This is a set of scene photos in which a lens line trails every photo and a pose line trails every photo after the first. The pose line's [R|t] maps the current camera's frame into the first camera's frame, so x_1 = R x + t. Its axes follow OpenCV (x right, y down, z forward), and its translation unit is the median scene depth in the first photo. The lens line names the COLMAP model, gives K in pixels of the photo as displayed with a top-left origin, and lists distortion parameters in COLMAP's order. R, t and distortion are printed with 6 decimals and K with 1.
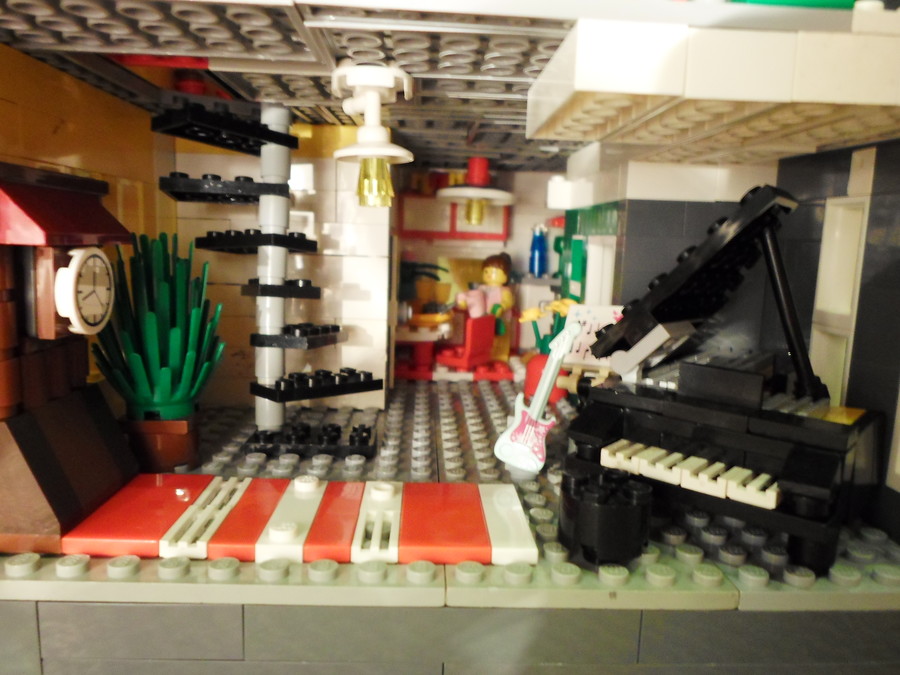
lens RADIAL K [[679.3, 0, 450.4], [0, 679.3, 337.3], [0, 0, 1]] dist [-0.014434, -0.001751]
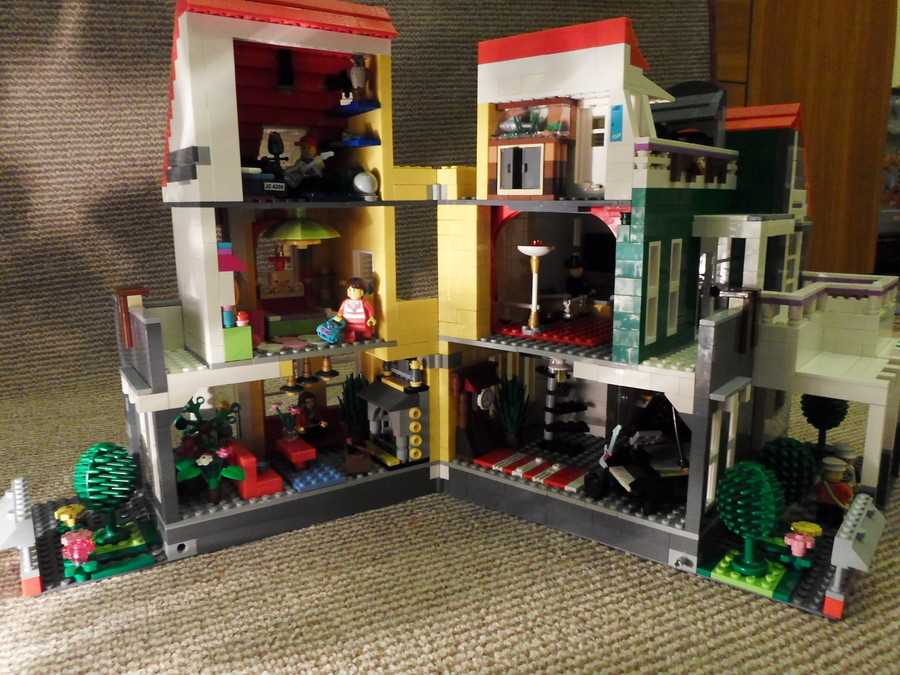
lens RADIAL K [[679.3, 0, 451.6], [0, 679.3, 336.7], [0, 0, 1]] dist [-0.014434, -0.001751]
pose [[0.753834, 0.086947, -0.651287, 1.301298], [-0.060739, 0.996183, 0.062689, -0.467973], [0.654252, -0.007699, 0.756237, -1.481084]]
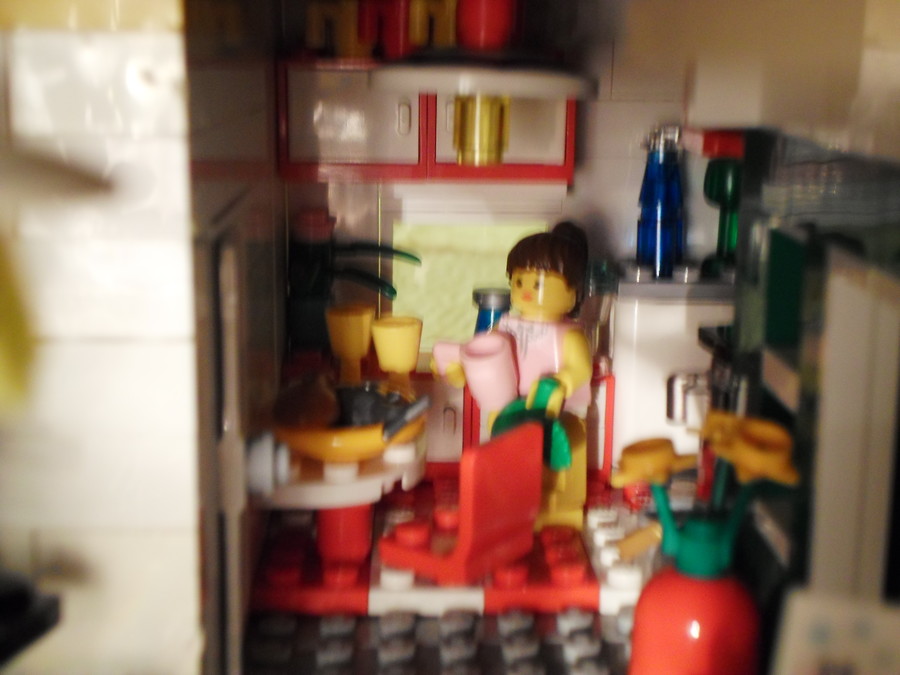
lens RADIAL K [[1441.7, 0, 450.2], [0, 1441.7, 336.7], [0, 0, 1]] dist [0.115183, 0.000000]
pose [[0.999773, -0.017117, -0.012675, 0.044332], [0.017823, 0.998163, 0.057904, -0.192696], [0.011661, -0.058117, 0.998242, 0.403930]]
